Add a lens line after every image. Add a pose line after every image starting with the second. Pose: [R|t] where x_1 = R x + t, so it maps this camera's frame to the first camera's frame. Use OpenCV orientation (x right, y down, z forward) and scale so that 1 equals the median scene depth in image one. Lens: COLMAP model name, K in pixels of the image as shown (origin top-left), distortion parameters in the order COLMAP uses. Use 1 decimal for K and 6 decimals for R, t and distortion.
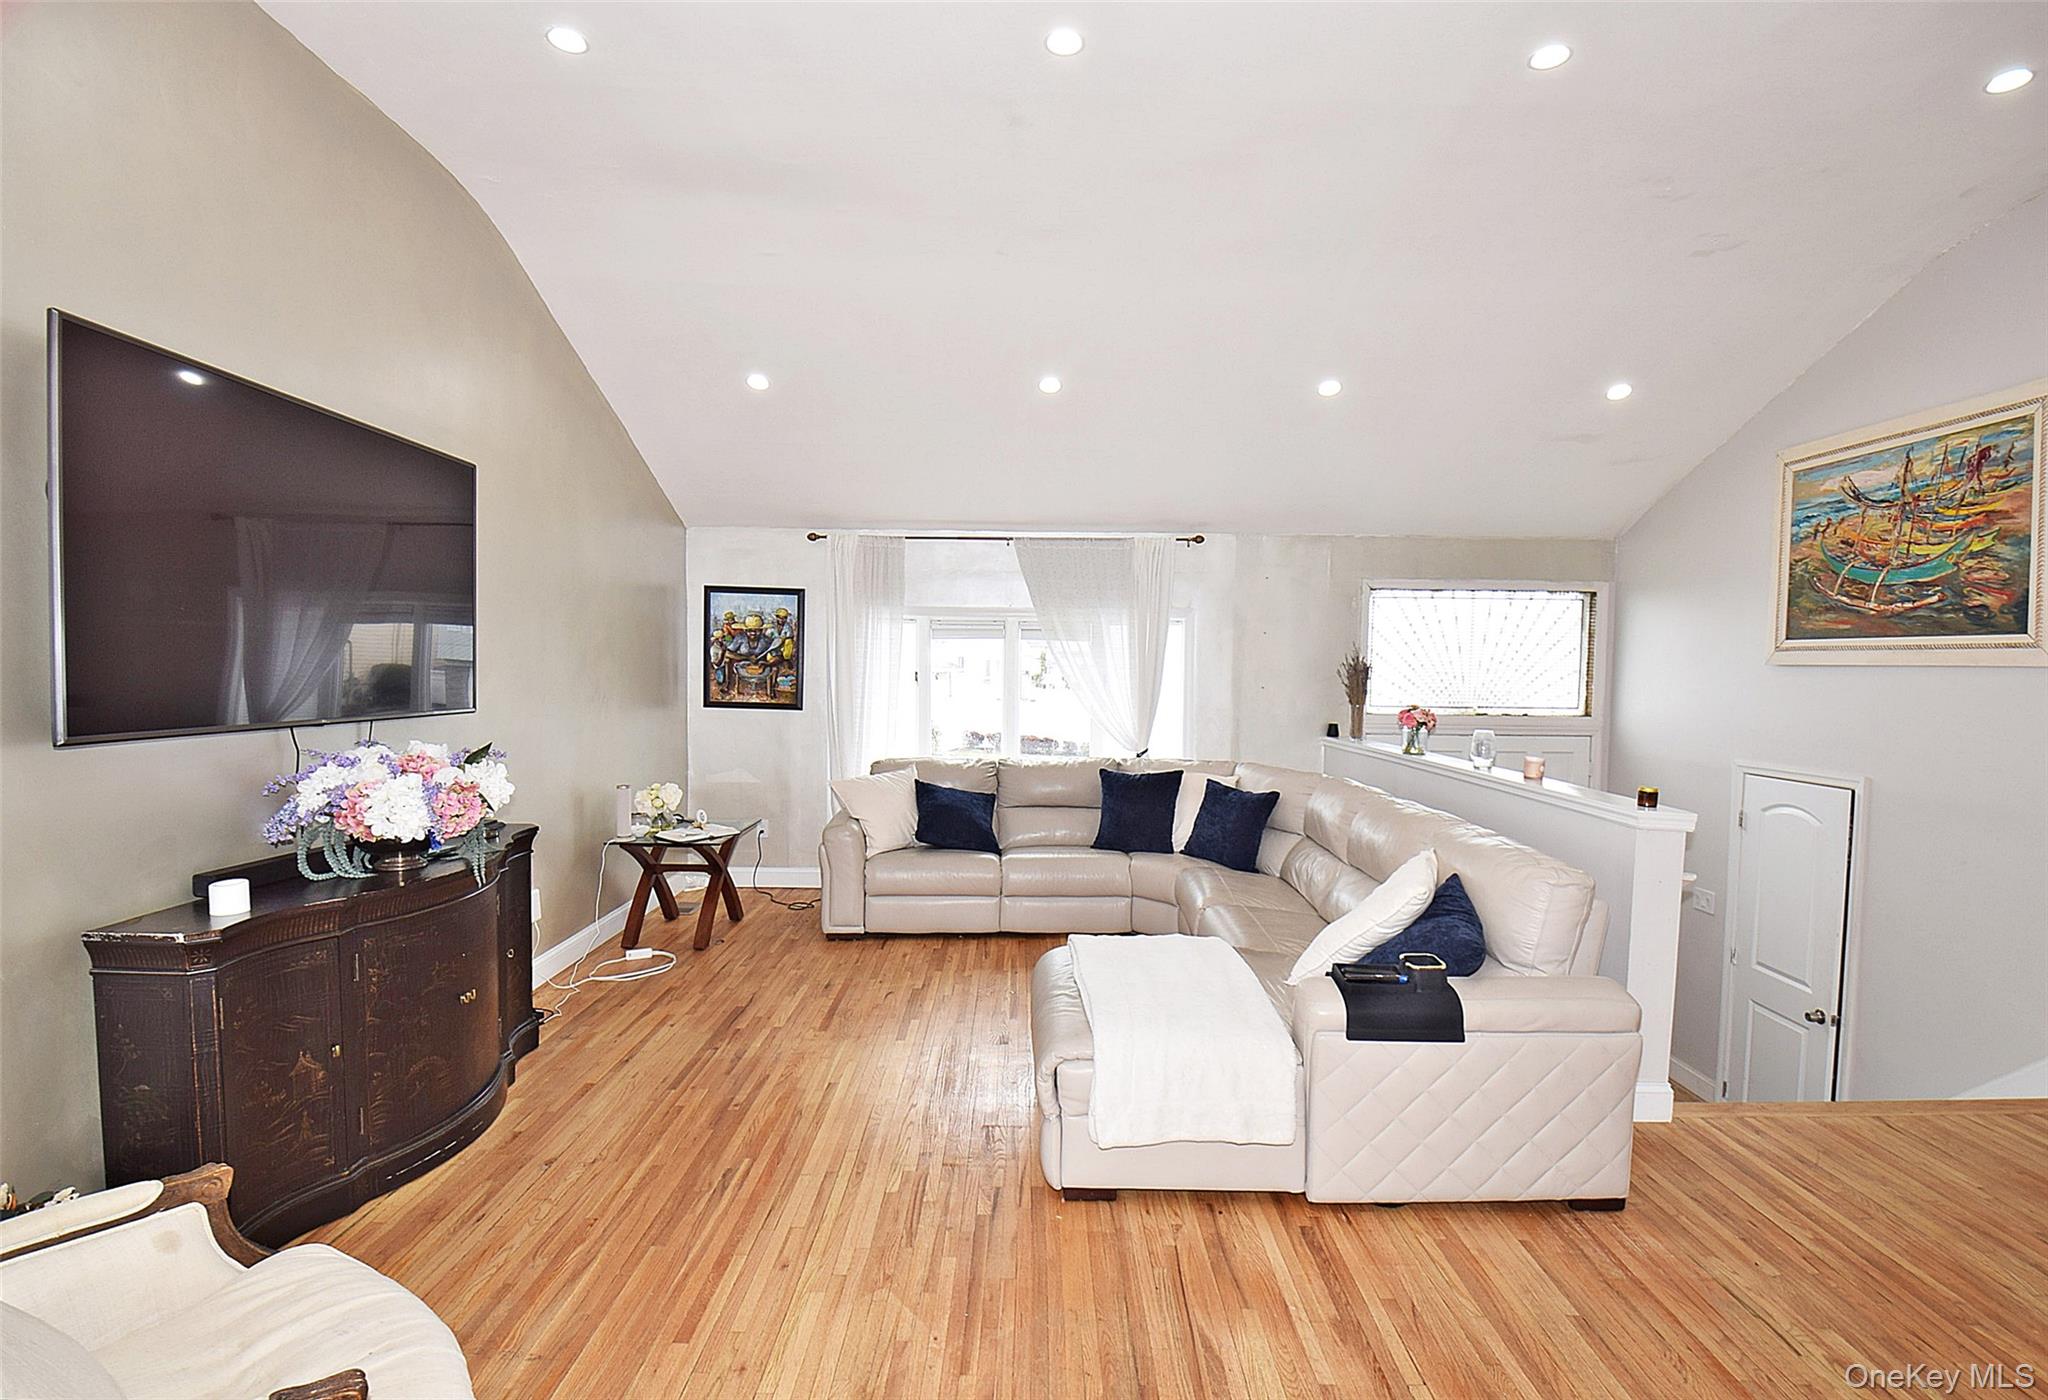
lens RADIAL K [[959.9, 0, 1043.5], [0, 959.9, 711.3], [0, 0, 1]] dist [-0.015505, -0.000628]
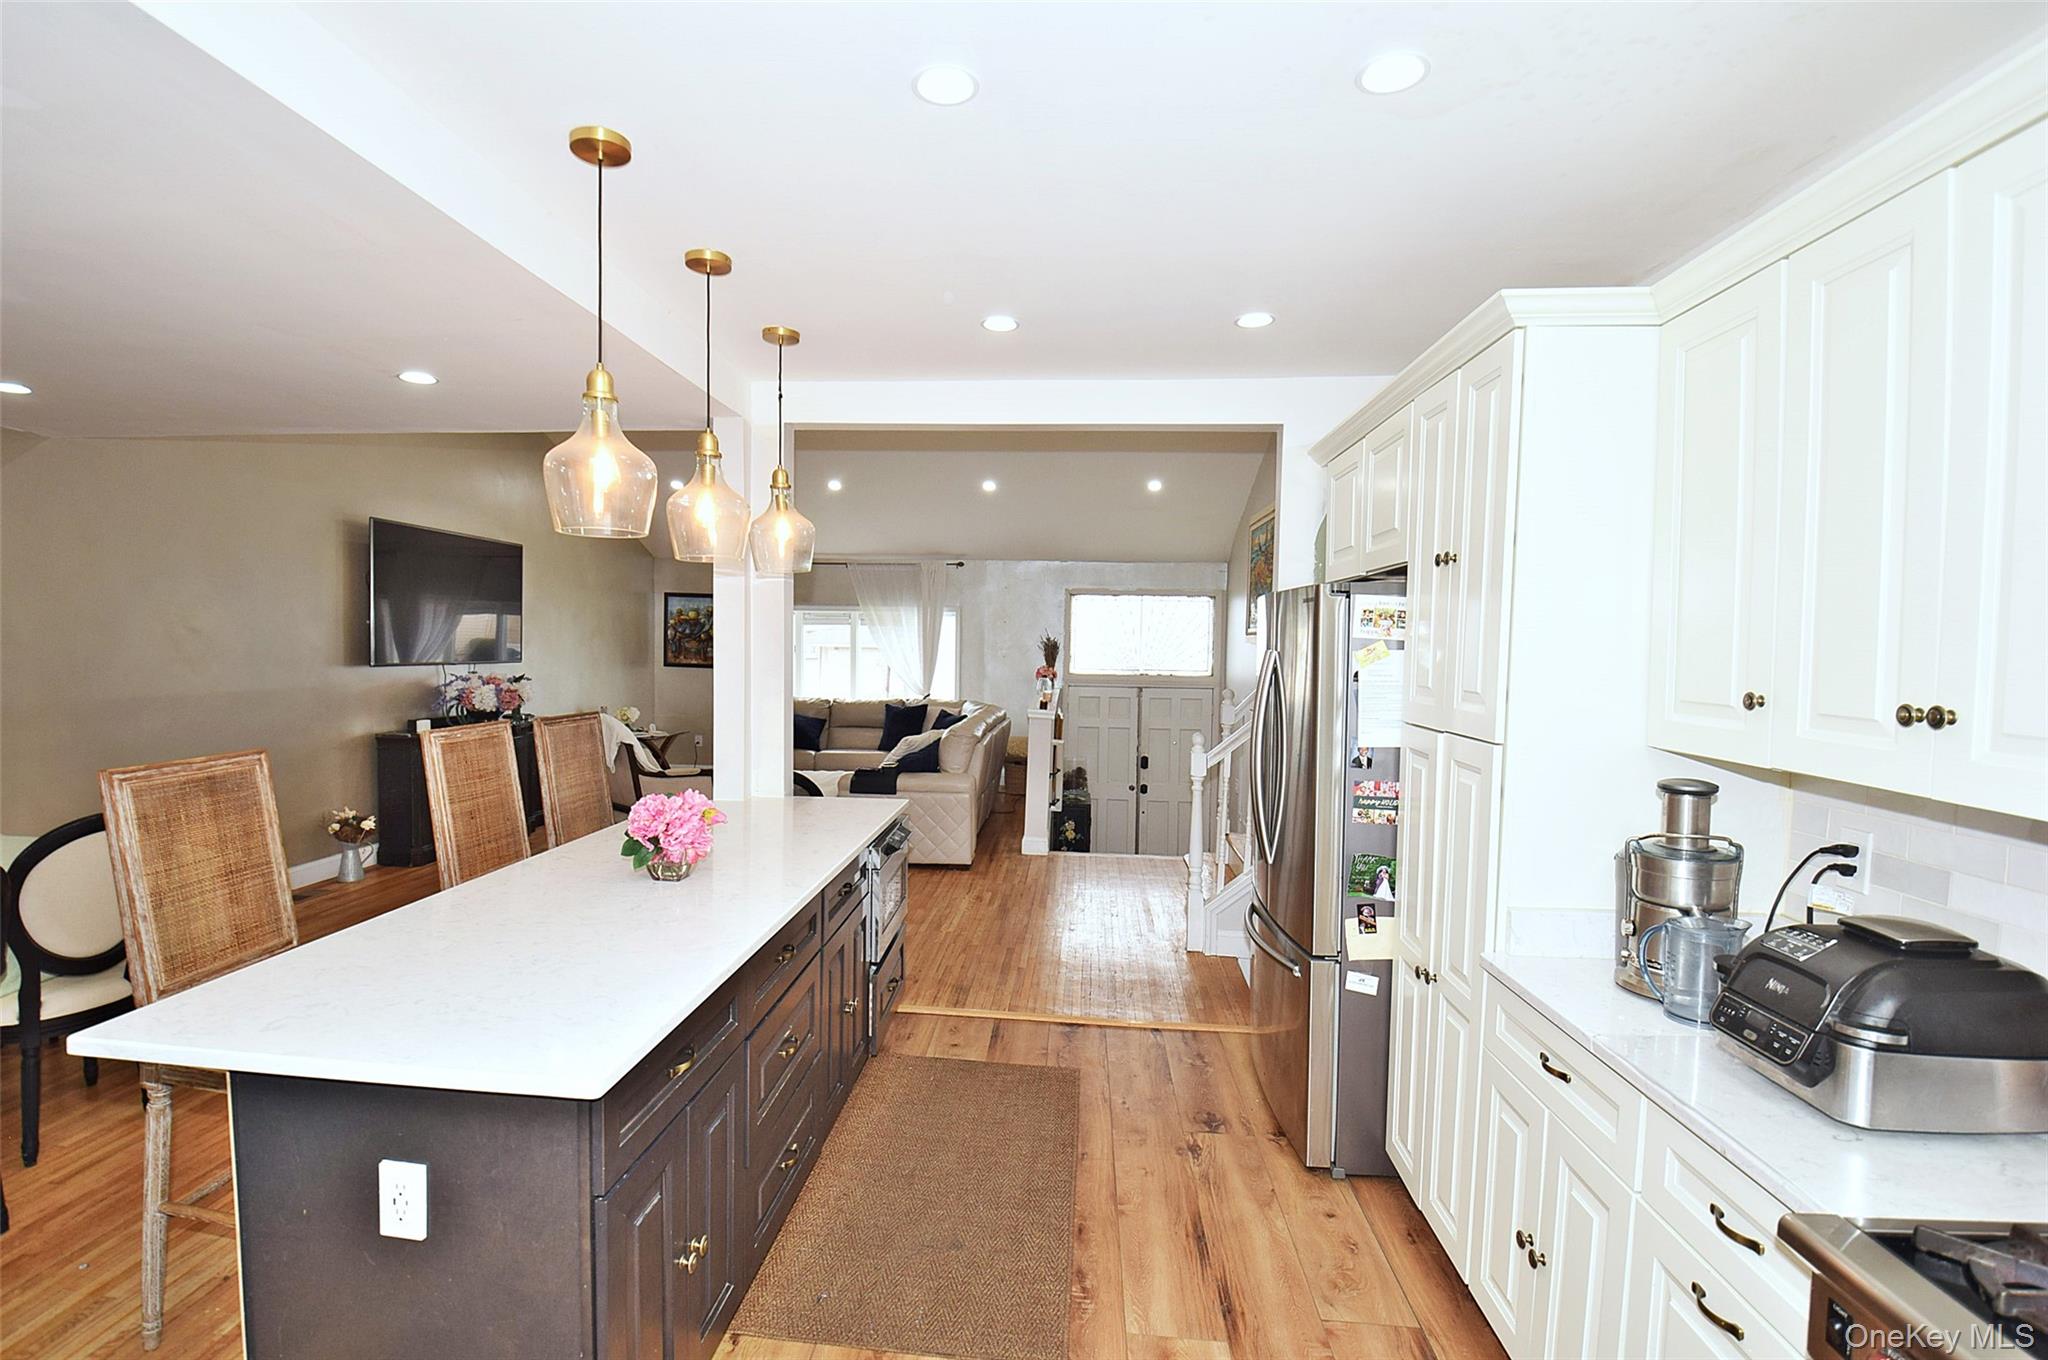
lens RADIAL K [[945.8, 0, 1024.0], [0, 945.8, 680.0], [0, 0, 1]] dist [-0.012767, 0.000140]
pose [[0.997003, 0.007610, -0.076982, 0.559167], [-0.008339, 0.999923, -0.009142, 0.041874], [0.076907, 0.009756, 0.996991, -0.822364]]
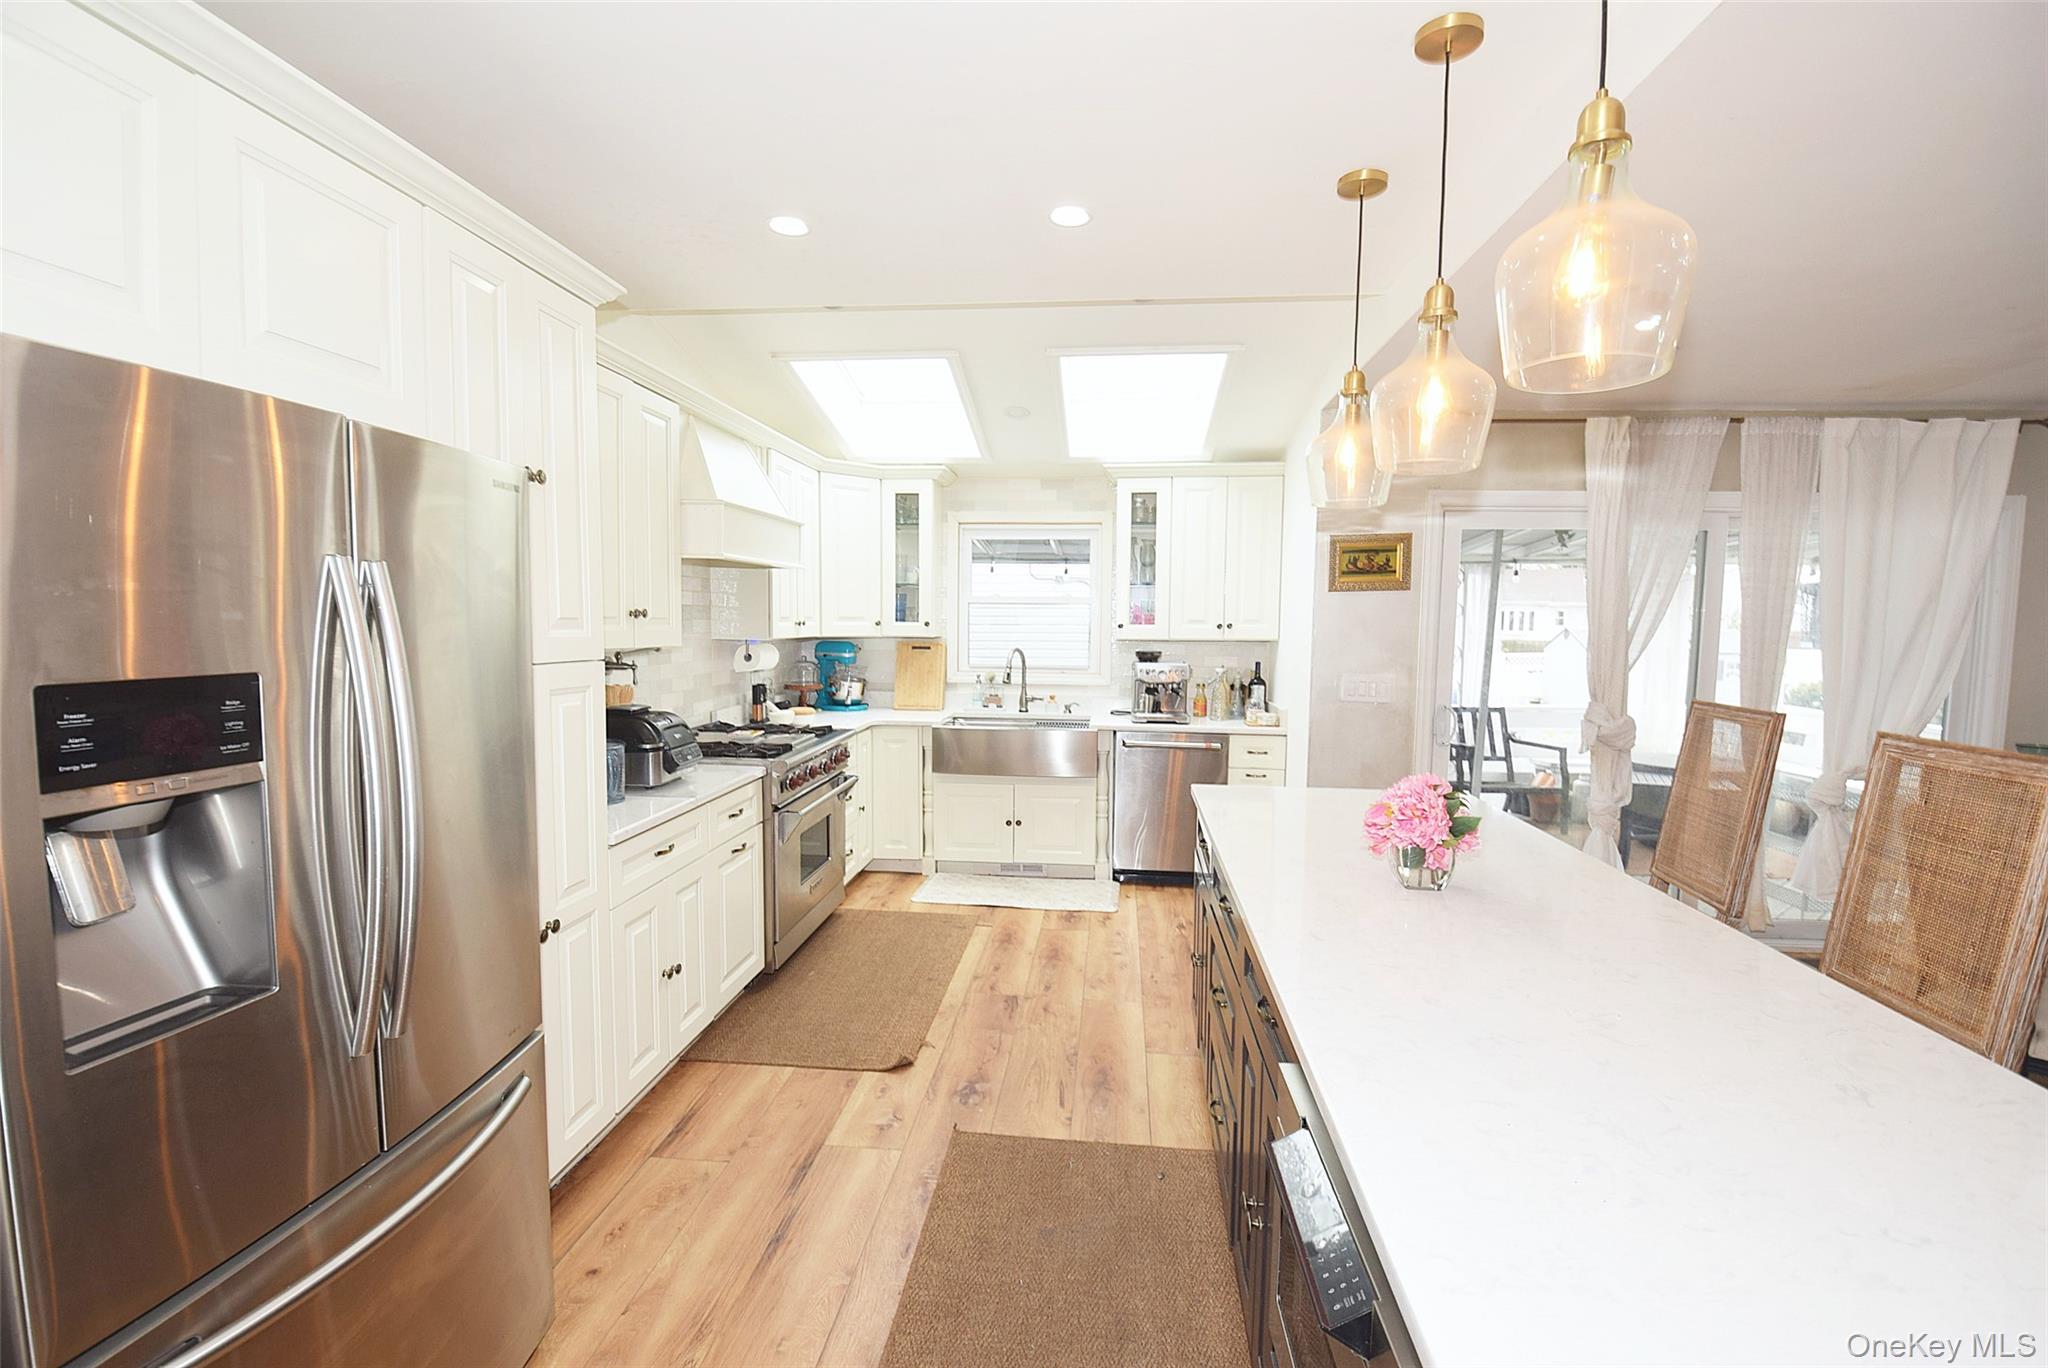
lens RADIAL K [[917.7, 0, 1027.0], [0, 917.7, 695.2], [0, 0, 1]] dist [0.012587, -0.026804]
pose [[-0.992522, -0.031685, 0.117880, 0.441534], [-0.015816, 0.990964, 0.133196, 0.011541], [-0.121035, 0.130336, -0.984054, 0.176239]]
